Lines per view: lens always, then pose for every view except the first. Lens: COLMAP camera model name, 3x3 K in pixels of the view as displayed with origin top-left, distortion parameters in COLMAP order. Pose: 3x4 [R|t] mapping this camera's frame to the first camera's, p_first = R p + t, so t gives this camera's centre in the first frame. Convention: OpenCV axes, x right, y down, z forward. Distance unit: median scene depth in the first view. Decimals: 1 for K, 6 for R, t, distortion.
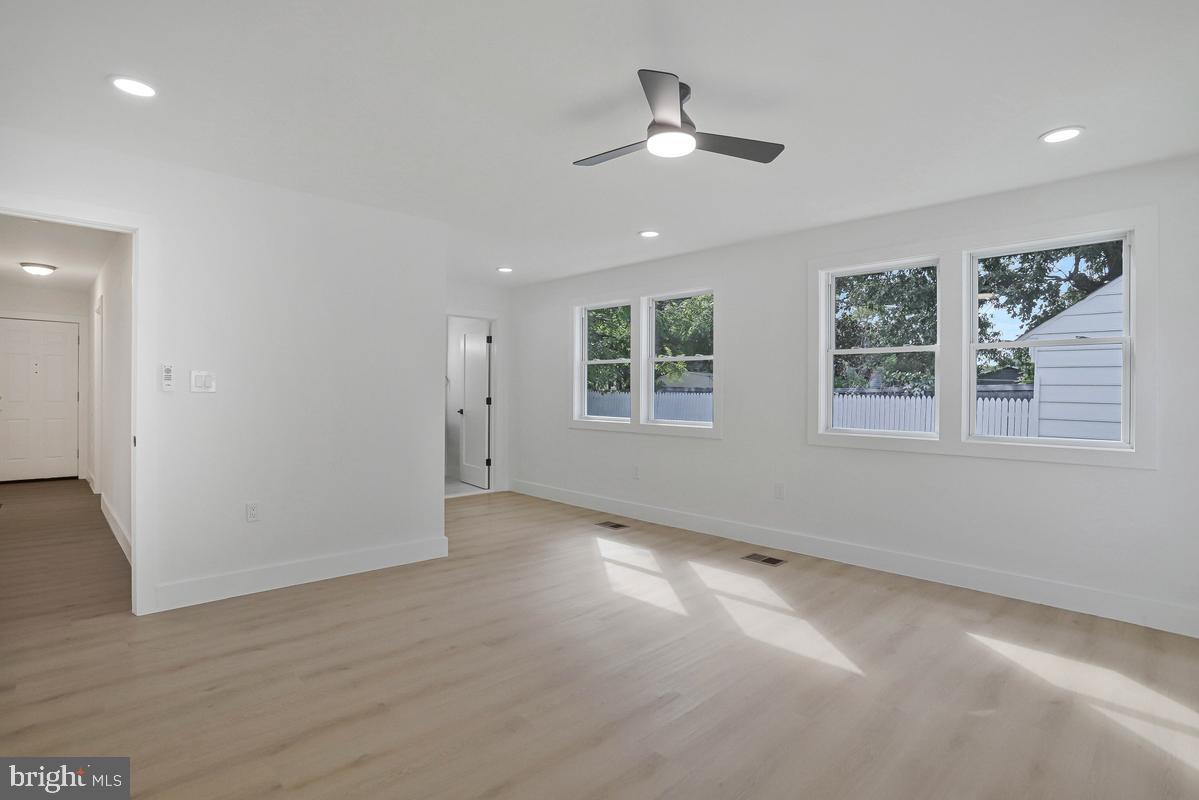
lens RADIAL K [[602.8, 0, 590.8], [0, 602.8, 395.8], [0, 0, 1]] dist [-0.034705, 0.000404]
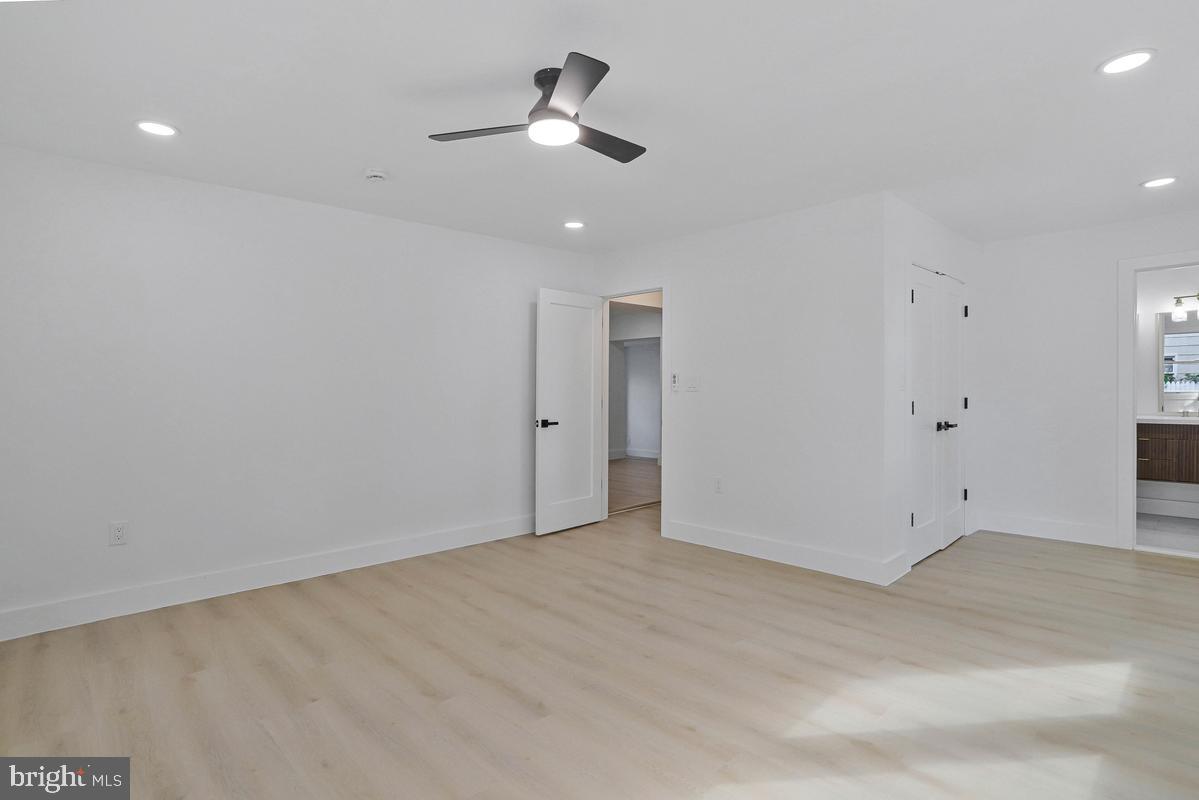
lens RADIAL K [[602.8, 0, 590.8], [0, 602.8, 395.8], [0, 0, 1]] dist [-0.034705, 0.000404]
pose [[-0.010242, 0.003624, -0.999941, 0.681674], [-0.001072, 0.999993, 0.003635, -0.000323], [0.999947, 0.001109, -0.010238, 0.689296]]
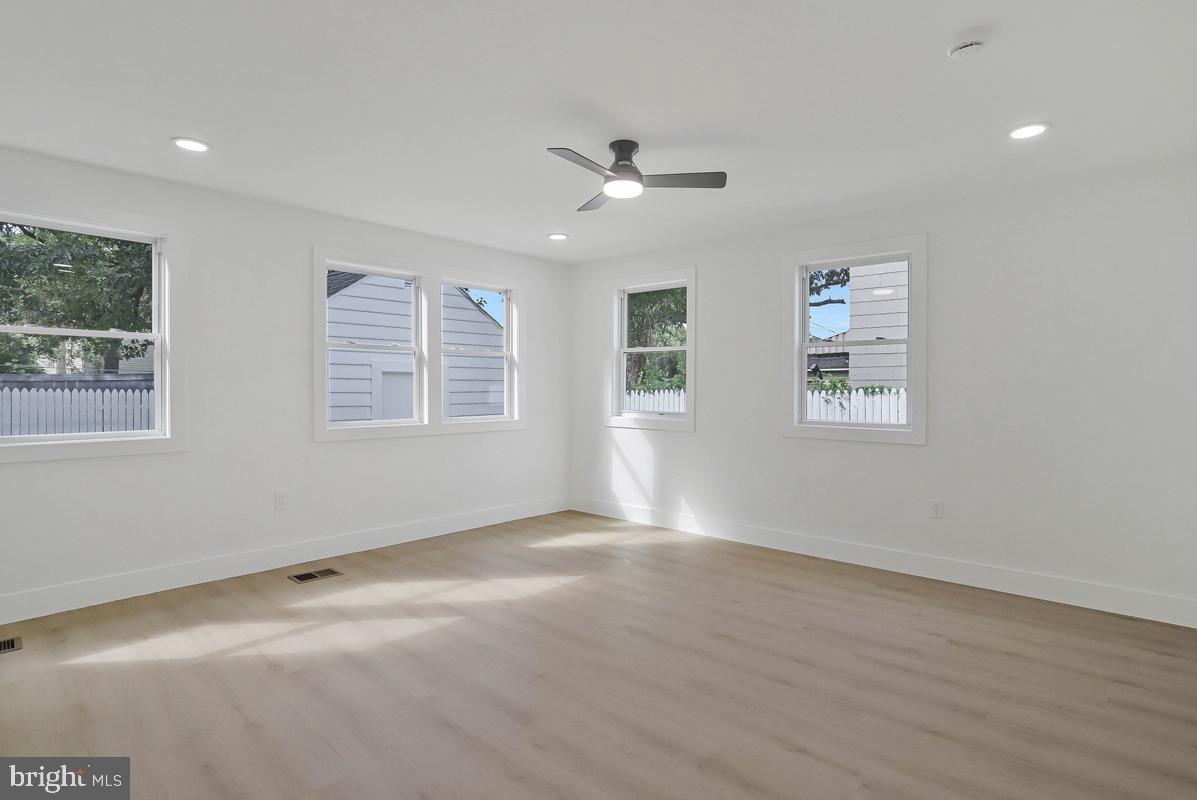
lens RADIAL K [[608.6, 0, 594.9], [0, 608.6, 421.2], [0, 0, 1]] dist [0.000451, 0.000439]
pose [[-0.087185, -0.060766, 0.994337, -0.704178], [-0.000917, 0.998142, 0.060918, -0.010205], [-0.996192, 0.004399, -0.087079, 0.748227]]
